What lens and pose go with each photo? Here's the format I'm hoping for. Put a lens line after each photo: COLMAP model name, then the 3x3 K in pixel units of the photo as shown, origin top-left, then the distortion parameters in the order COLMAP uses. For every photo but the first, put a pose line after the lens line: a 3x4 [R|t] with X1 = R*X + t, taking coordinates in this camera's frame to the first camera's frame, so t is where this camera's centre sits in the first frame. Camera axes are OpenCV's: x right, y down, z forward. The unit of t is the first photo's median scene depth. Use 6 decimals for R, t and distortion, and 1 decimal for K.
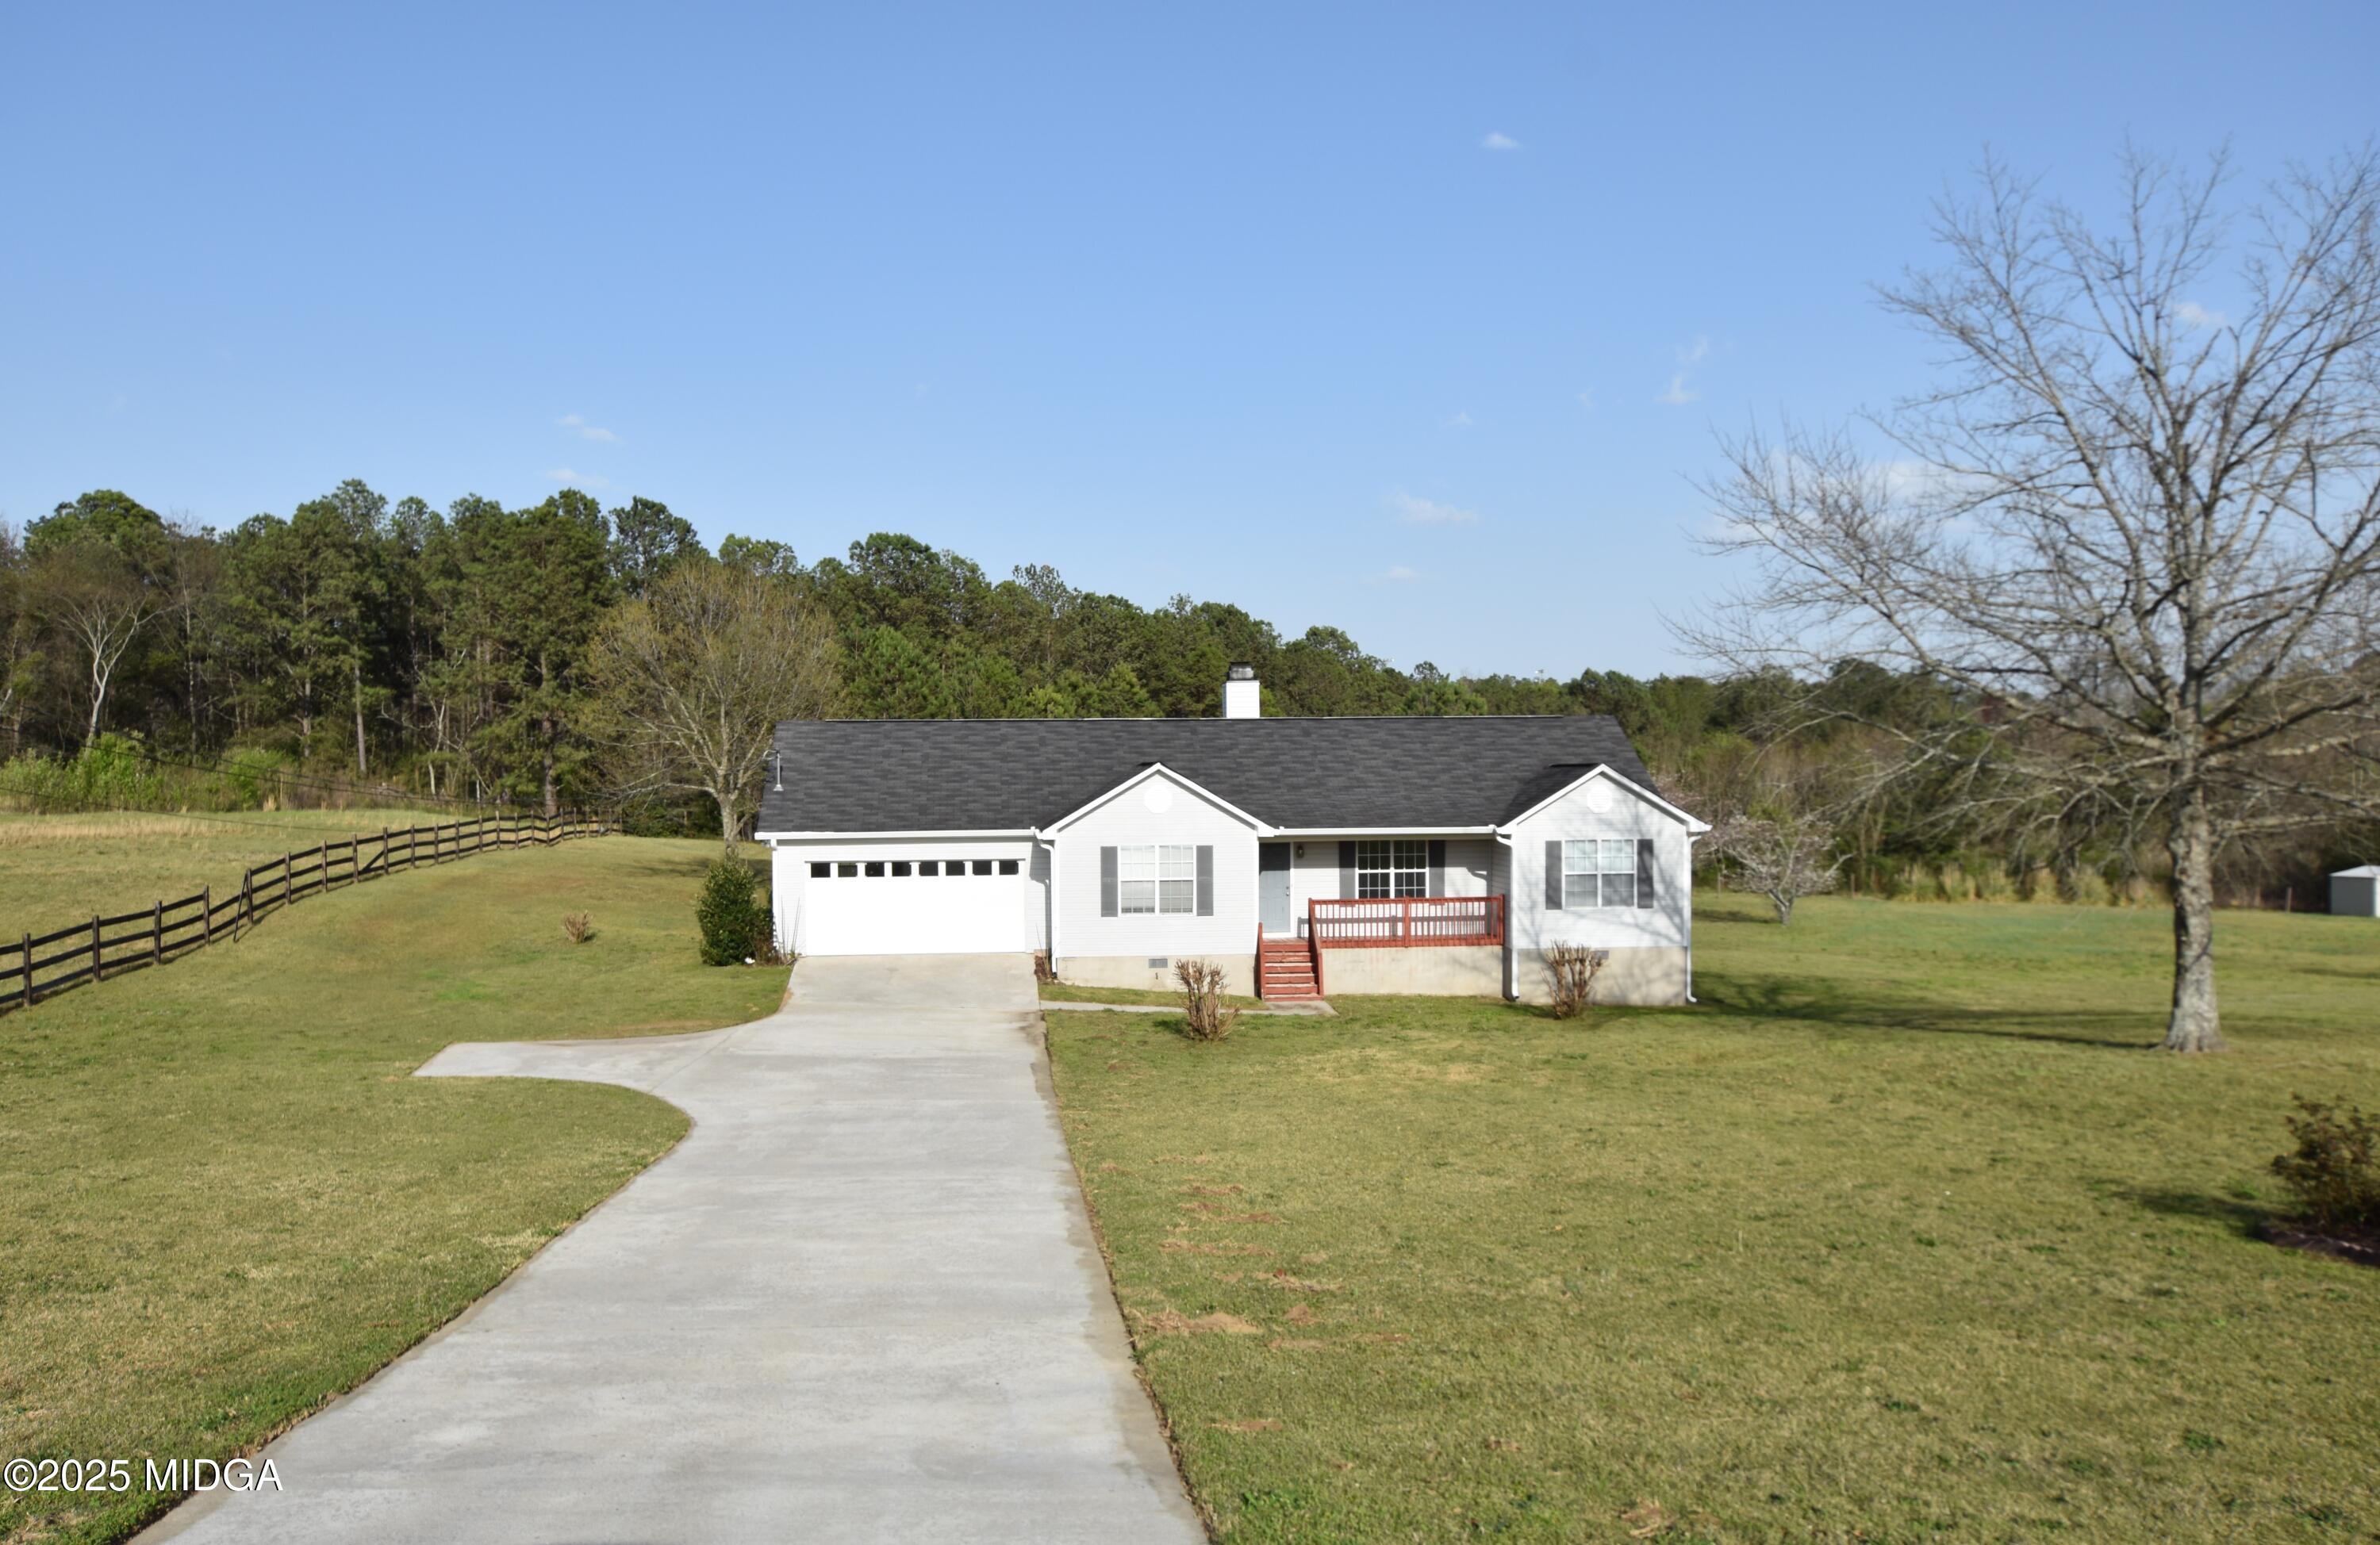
lens RADIAL K [[2330.7, 0, 1143.0], [0, 2330.7, 736.3], [0, 0, 1]] dist [0.007624, 0.013299]
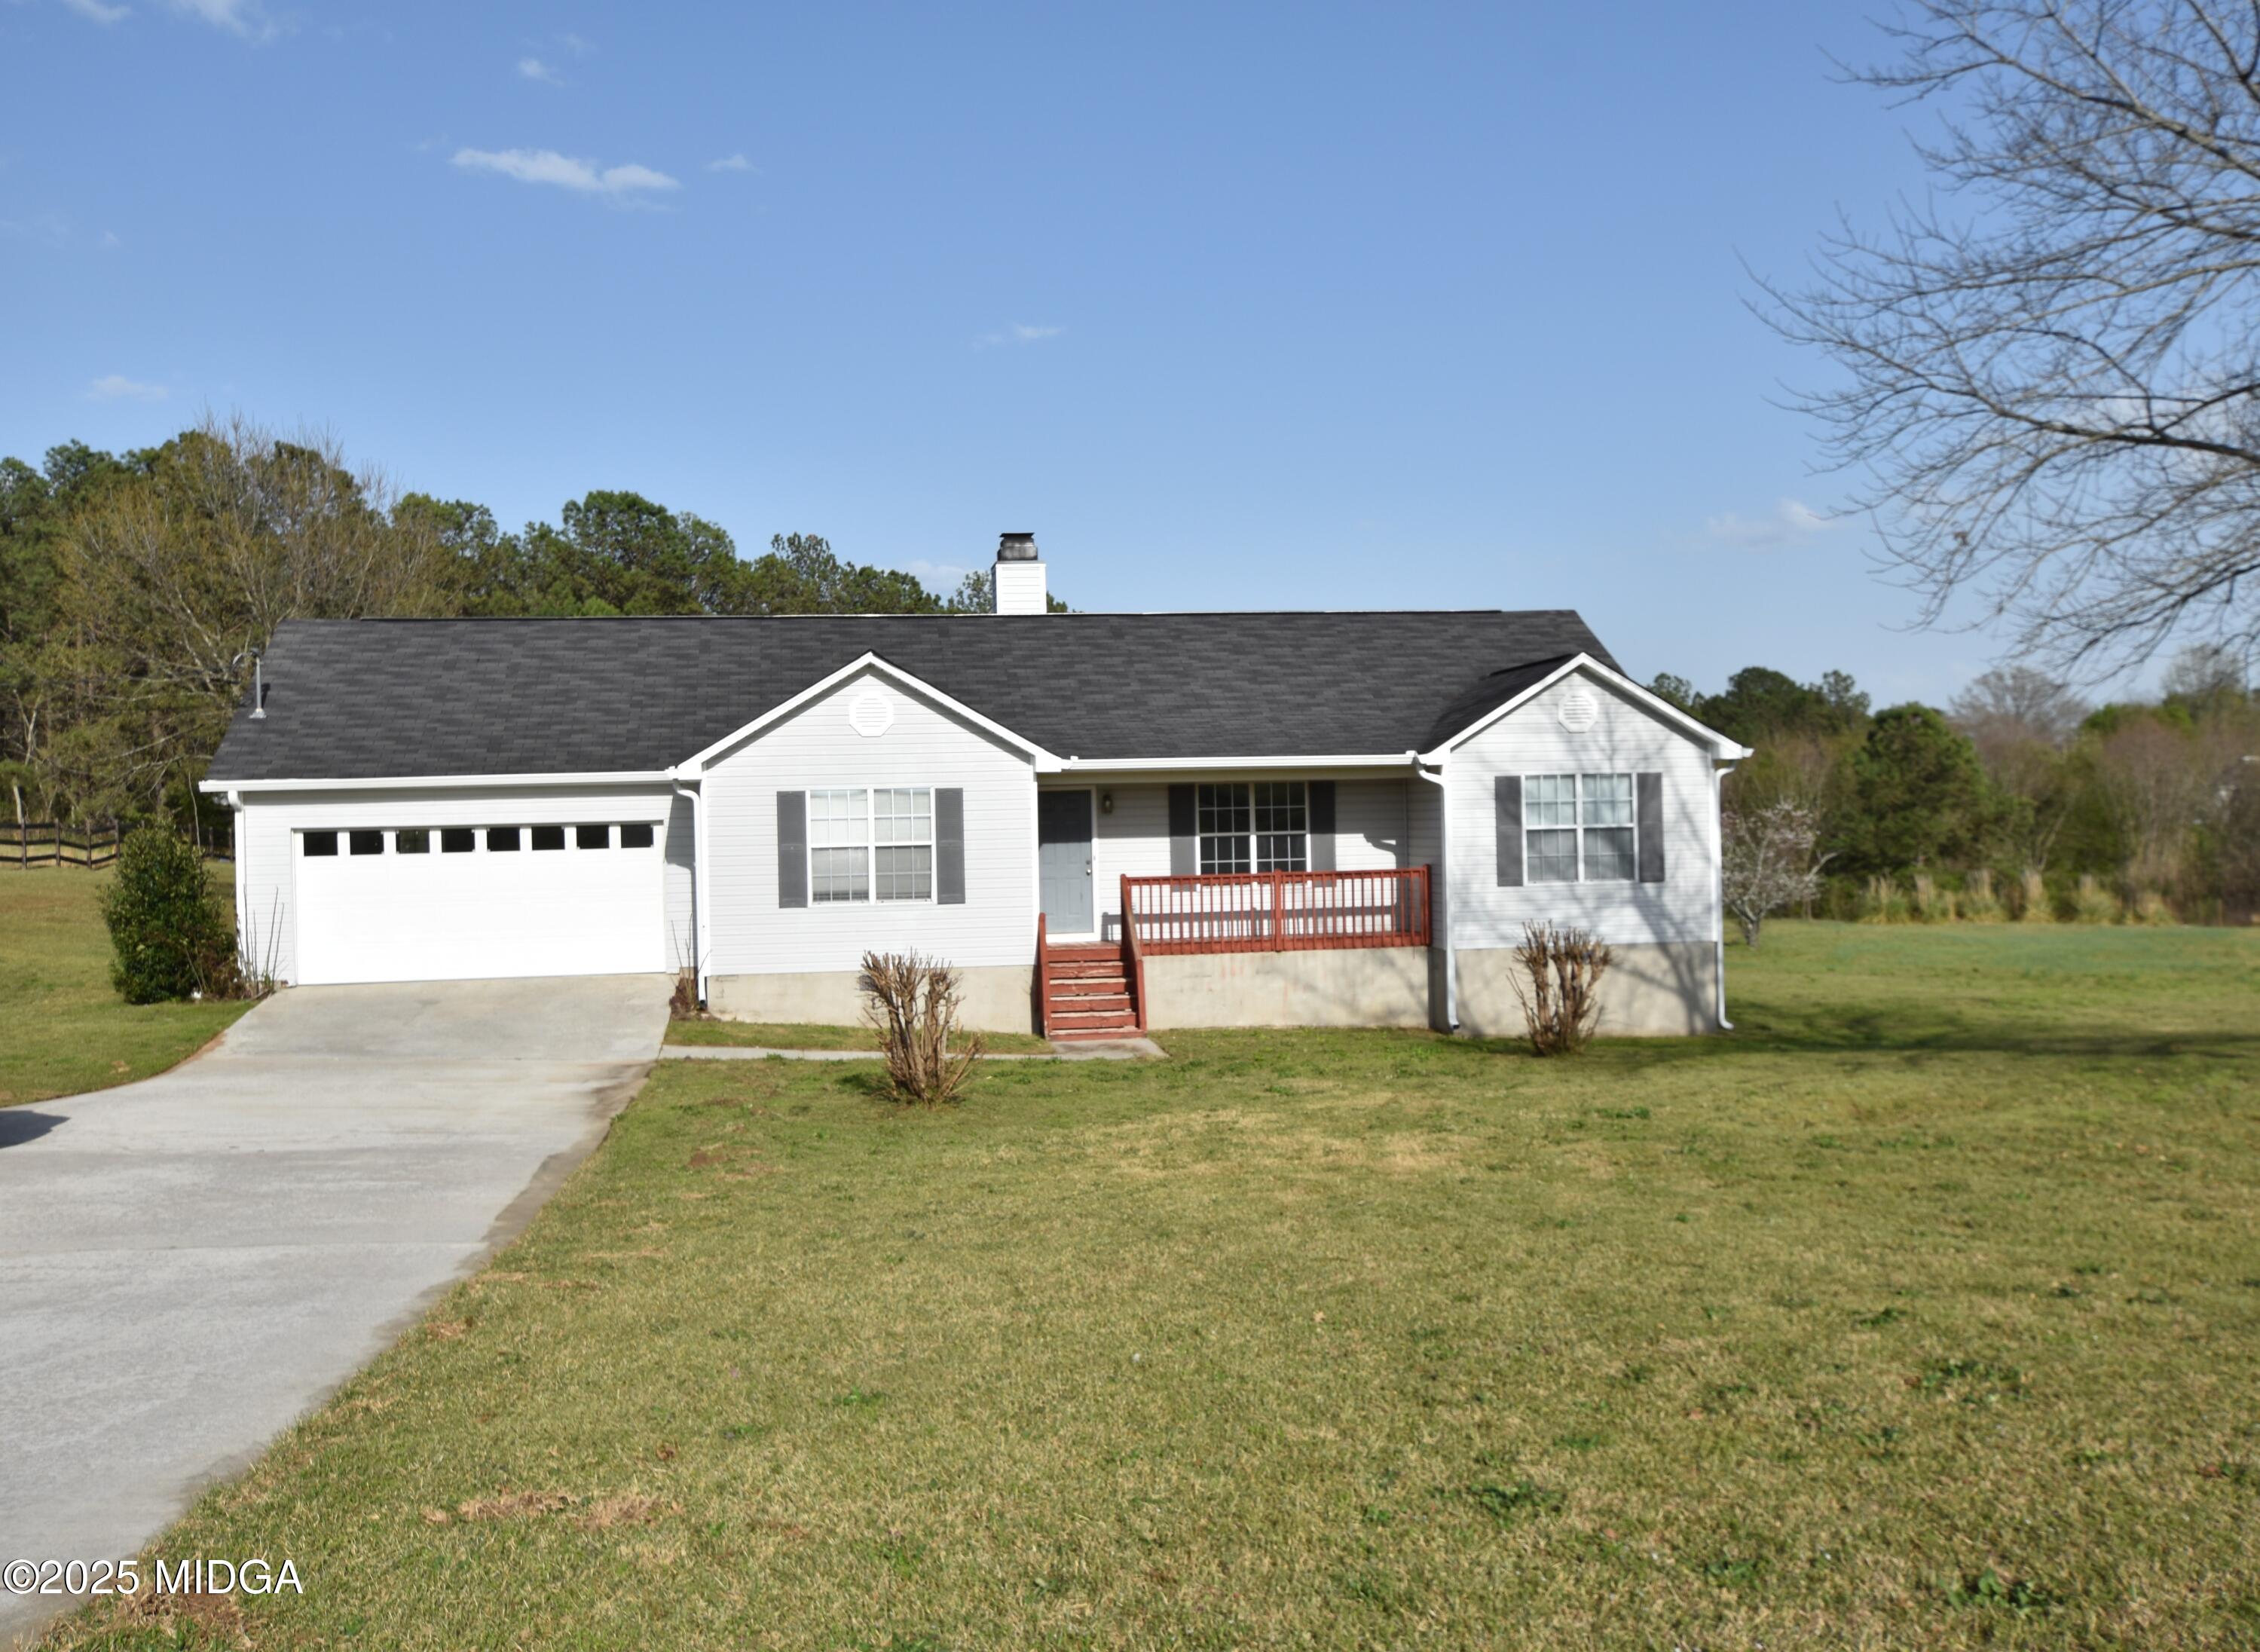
lens RADIAL K [[2244.1, 0, 1131.4], [0, 2244.1, 755.5], [0, 0, 1]] dist [0.002595, 0.004489]
pose [[0.998016, -0.014542, 0.061254, 0.037730], [0.016528, 0.999350, -0.032030, 0.057036], [-0.060748, 0.032979, 0.997608, 0.402189]]
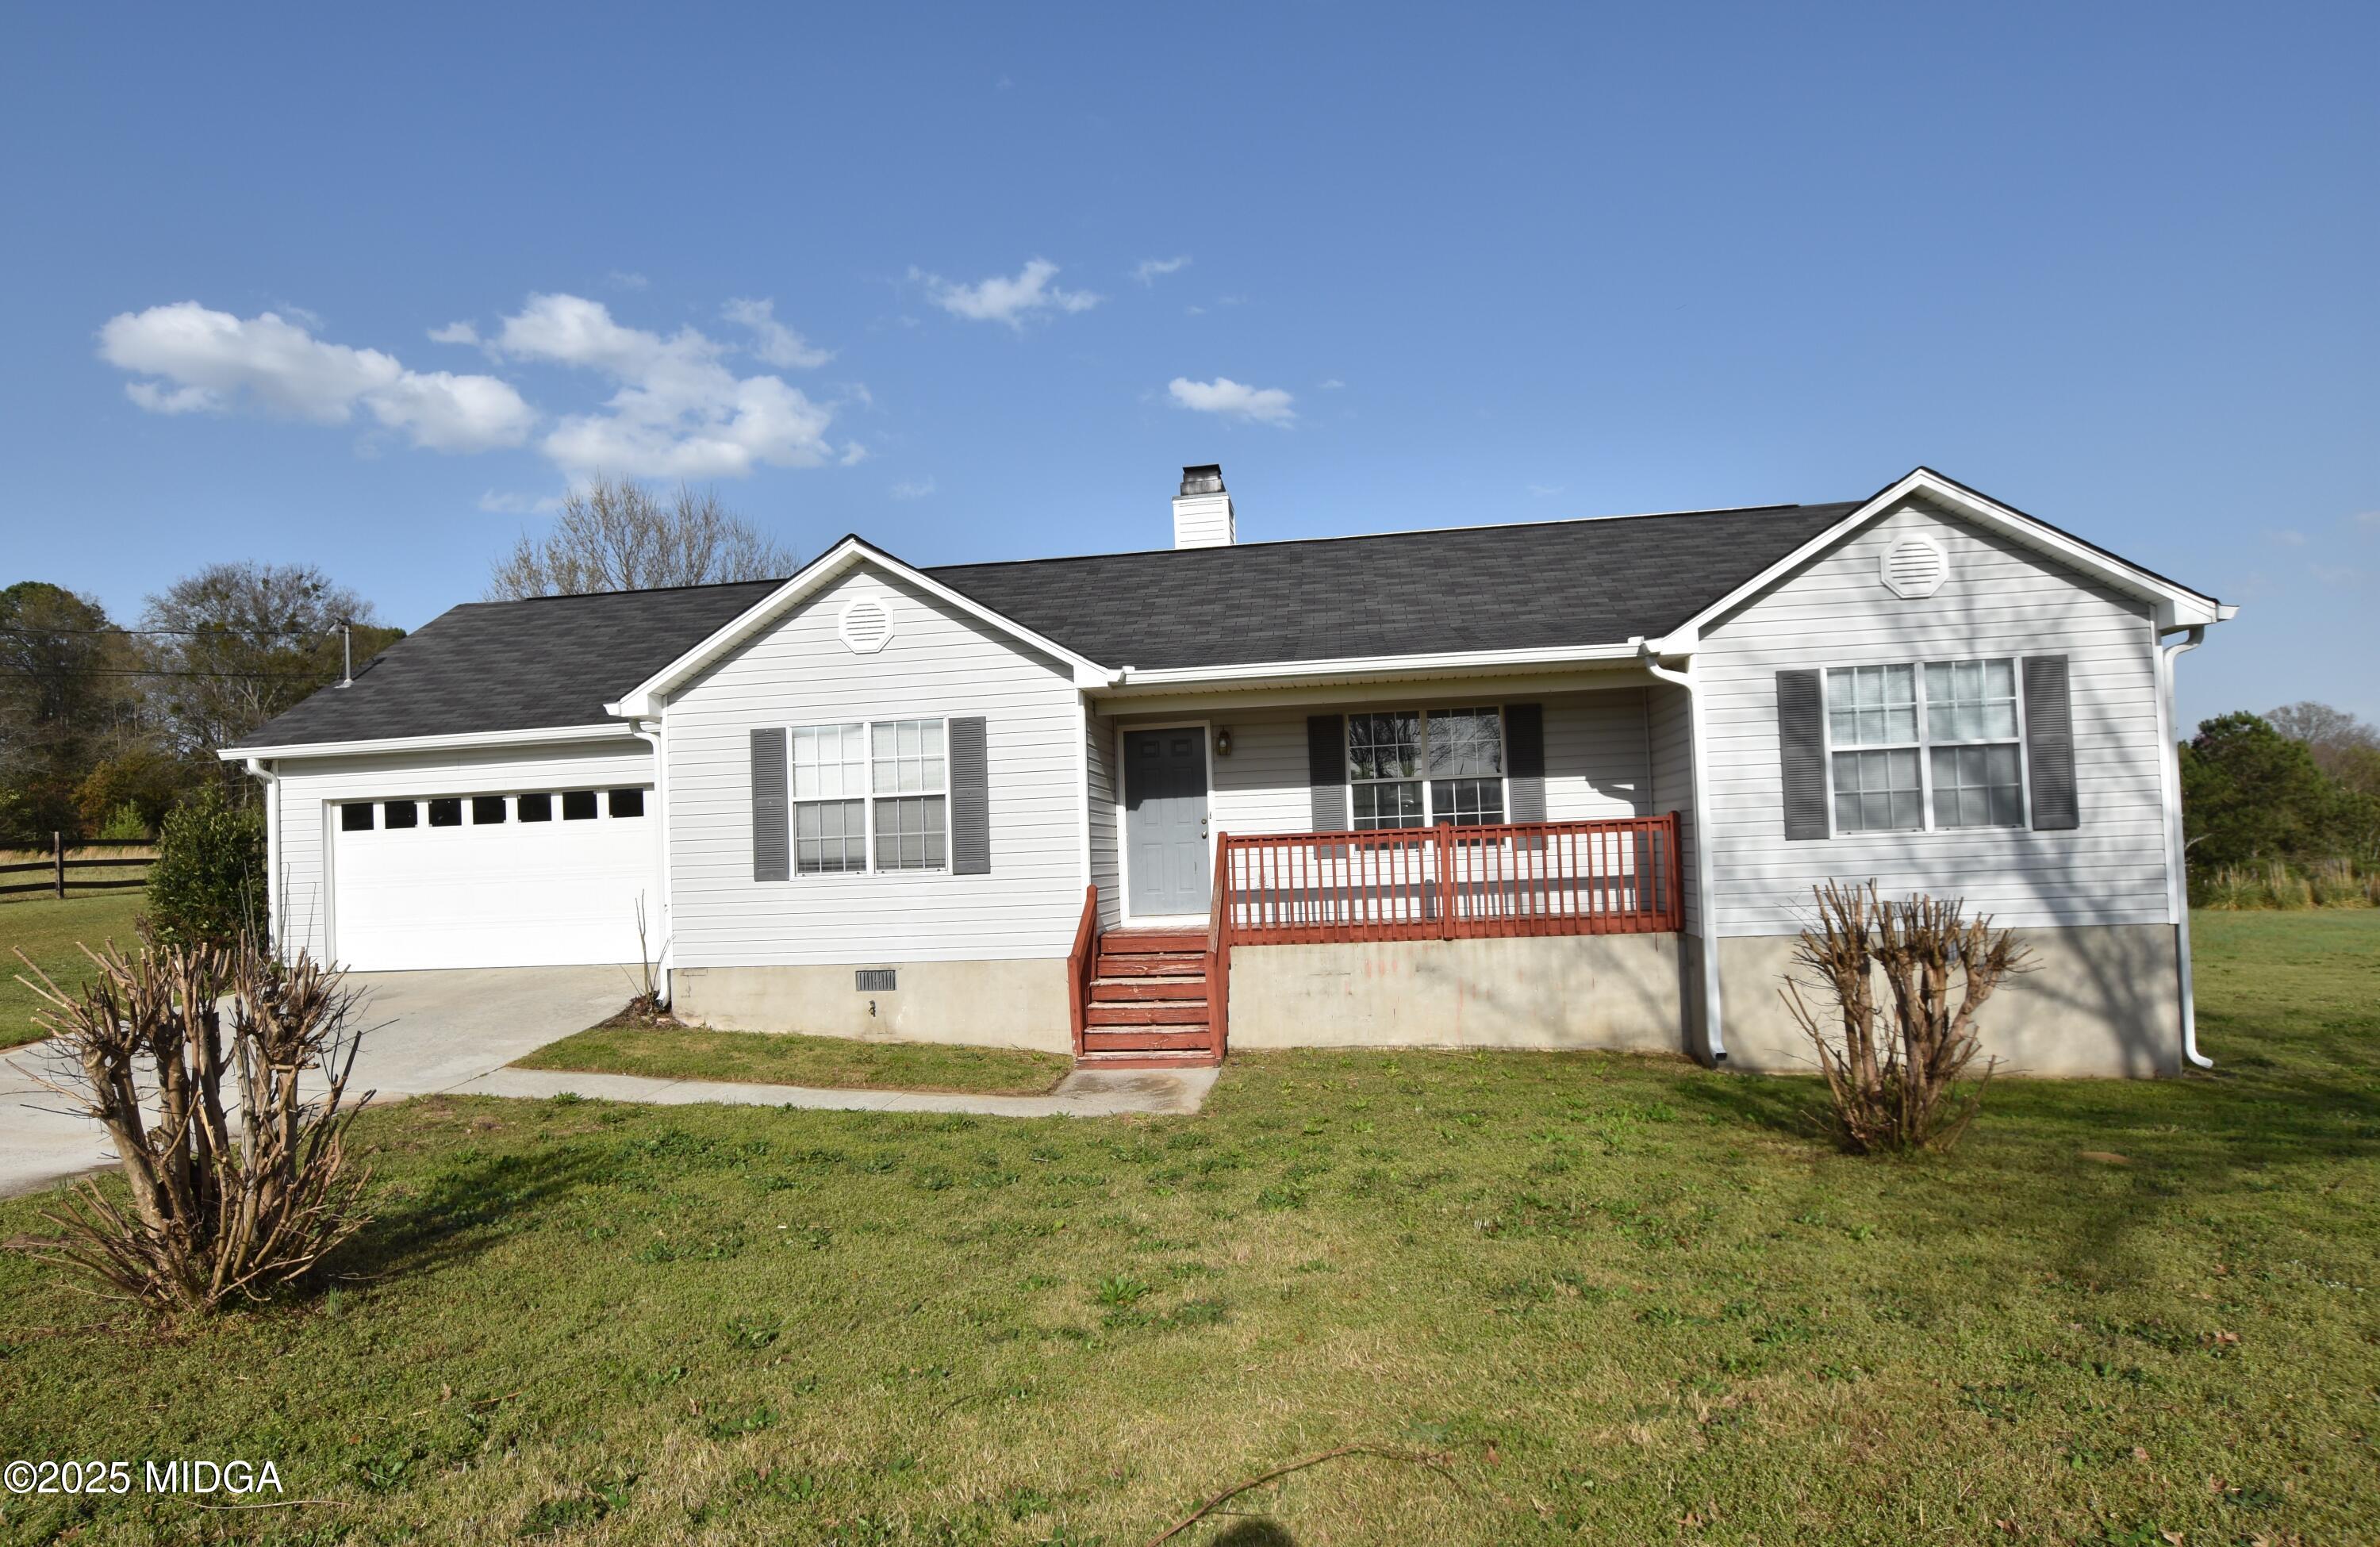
lens RADIAL K [[1301.2, 0, 1185.0], [0, 1301.2, 791.9], [0, 0, 1]] dist [-0.021128, -0.000295]
pose [[0.967371, -0.045330, -0.249275, 0.128049], [0.030763, 0.997600, -0.062028, 0.076990], [0.251488, 0.052335, 0.966444, 0.755993]]
